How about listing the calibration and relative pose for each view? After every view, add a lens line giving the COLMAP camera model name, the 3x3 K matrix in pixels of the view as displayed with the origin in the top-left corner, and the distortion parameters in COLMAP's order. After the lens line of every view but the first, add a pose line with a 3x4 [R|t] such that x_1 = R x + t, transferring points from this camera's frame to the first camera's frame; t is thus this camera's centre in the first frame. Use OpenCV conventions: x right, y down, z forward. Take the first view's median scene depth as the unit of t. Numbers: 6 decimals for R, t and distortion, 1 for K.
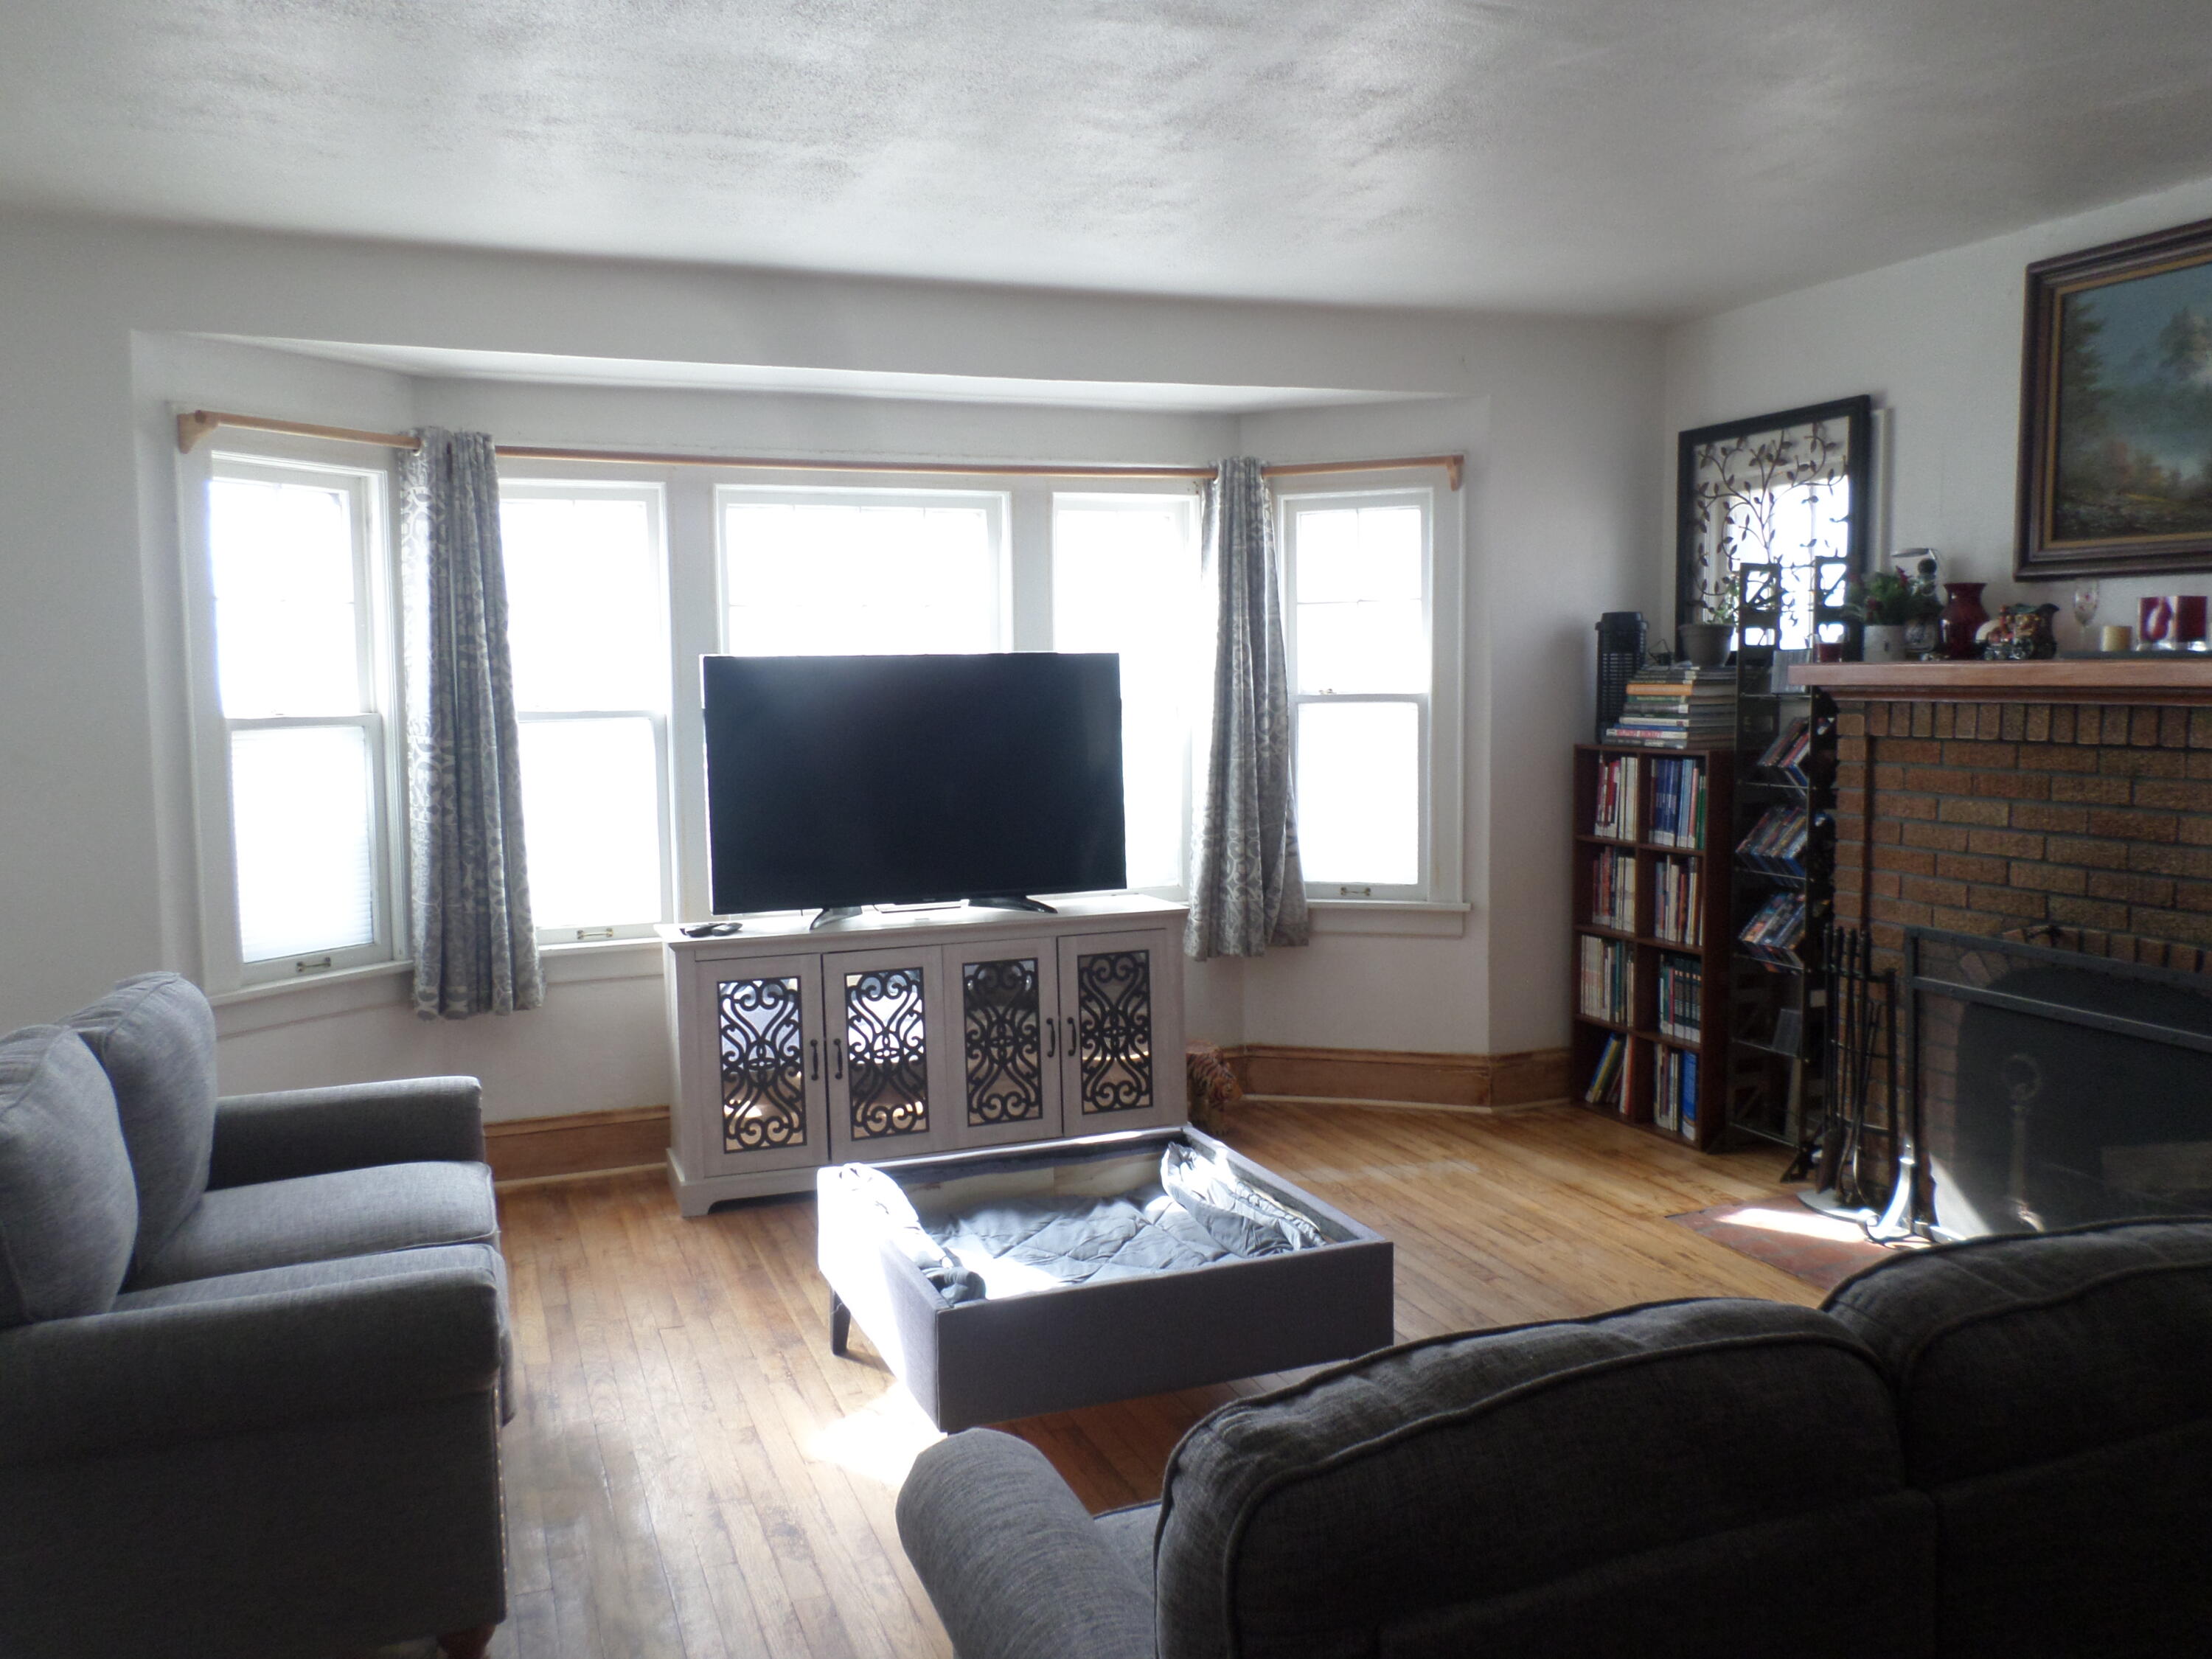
lens RADIAL K [[1701.7, 0, 1141.0], [0, 1701.7, 814.0], [0, 0, 1]] dist [0.007320, -0.018592]
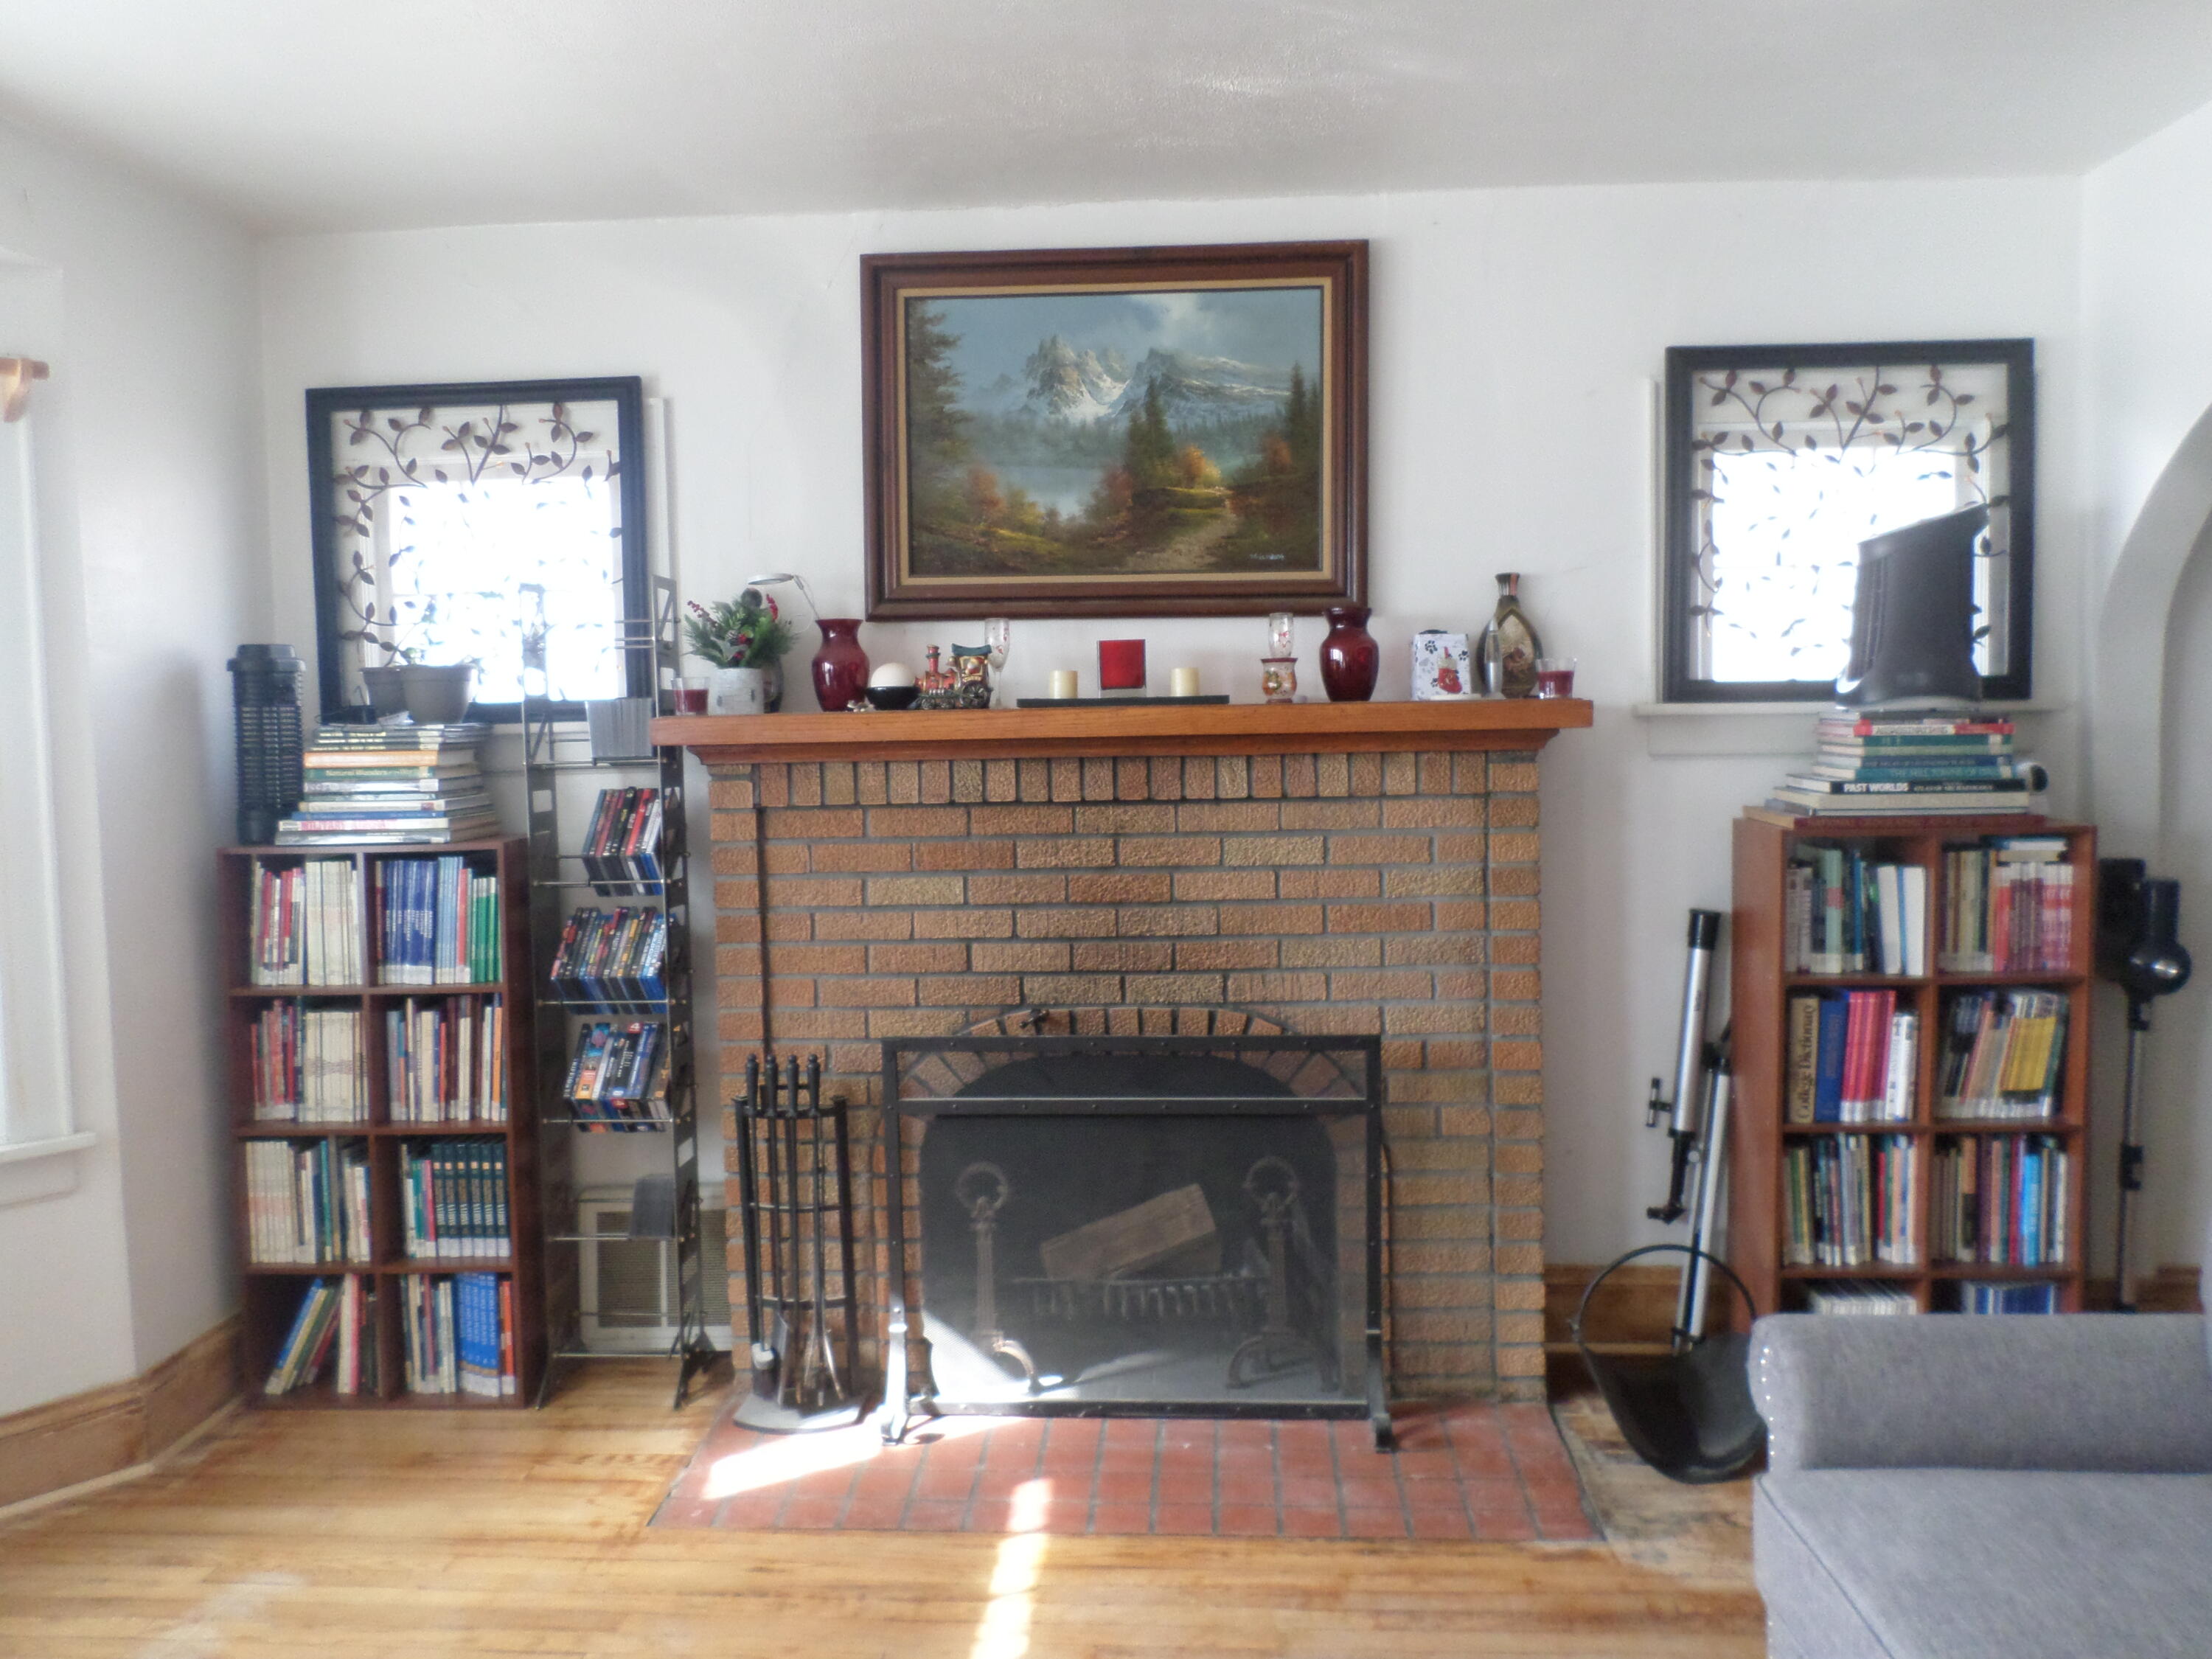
lens RADIAL K [[1701.7, 0, 1094.2], [0, 1701.7, 806.5], [0, 0, 1]] dist [0.007320, -0.018592]
pose [[0.441742, -0.053155, 0.895566, -0.209668], [0.090422, 0.995798, 0.014503, -0.044202], [-0.892574, 0.074572, 0.444692, 0.513517]]
